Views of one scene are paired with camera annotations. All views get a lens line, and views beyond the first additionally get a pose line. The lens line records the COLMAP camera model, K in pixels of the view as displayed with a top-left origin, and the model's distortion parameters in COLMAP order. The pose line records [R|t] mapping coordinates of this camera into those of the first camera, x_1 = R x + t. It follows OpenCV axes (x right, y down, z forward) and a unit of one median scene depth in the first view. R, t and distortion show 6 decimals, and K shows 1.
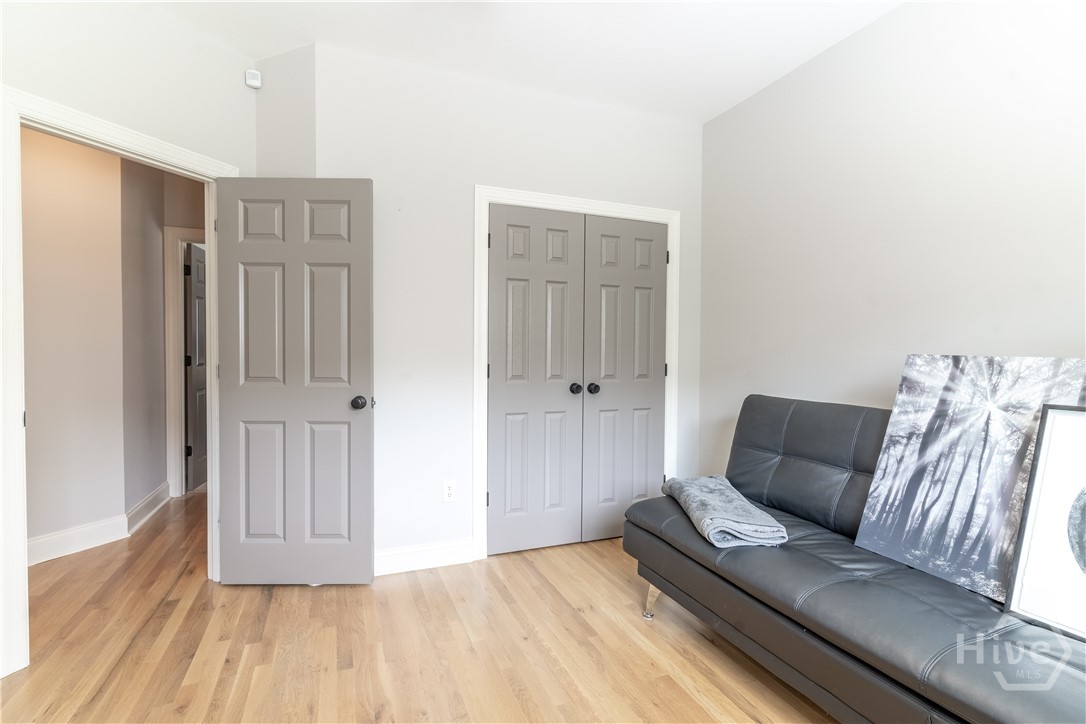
lens RADIAL K [[522.5, 0, 544.2], [0, 522.5, 358.2], [0, 0, 1]] dist [0.001041, 0.000087]
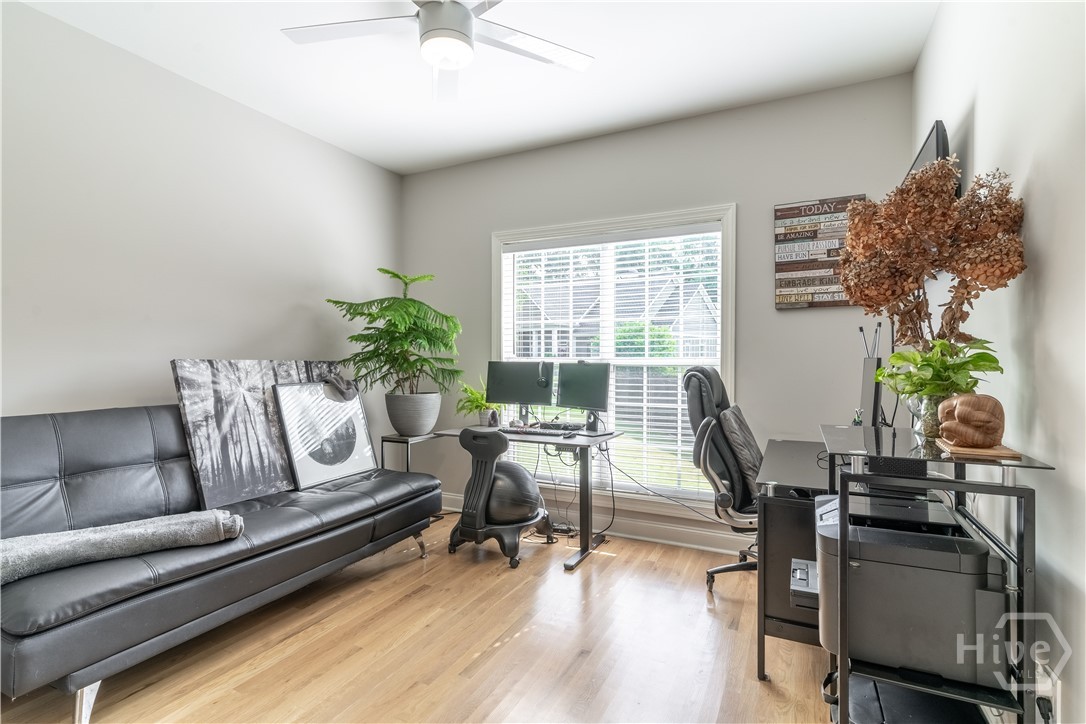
lens RADIAL K [[522.5, 0, 543.5], [0, 522.5, 359.9], [0, 0, 1]] dist [0.001041, 0.000087]
pose [[-0.669491, -0.008057, 0.742777, -0.934396], [0.009658, 0.999762, 0.019549, -0.024237], [-0.742758, 0.020261, -0.669254, 1.296904]]
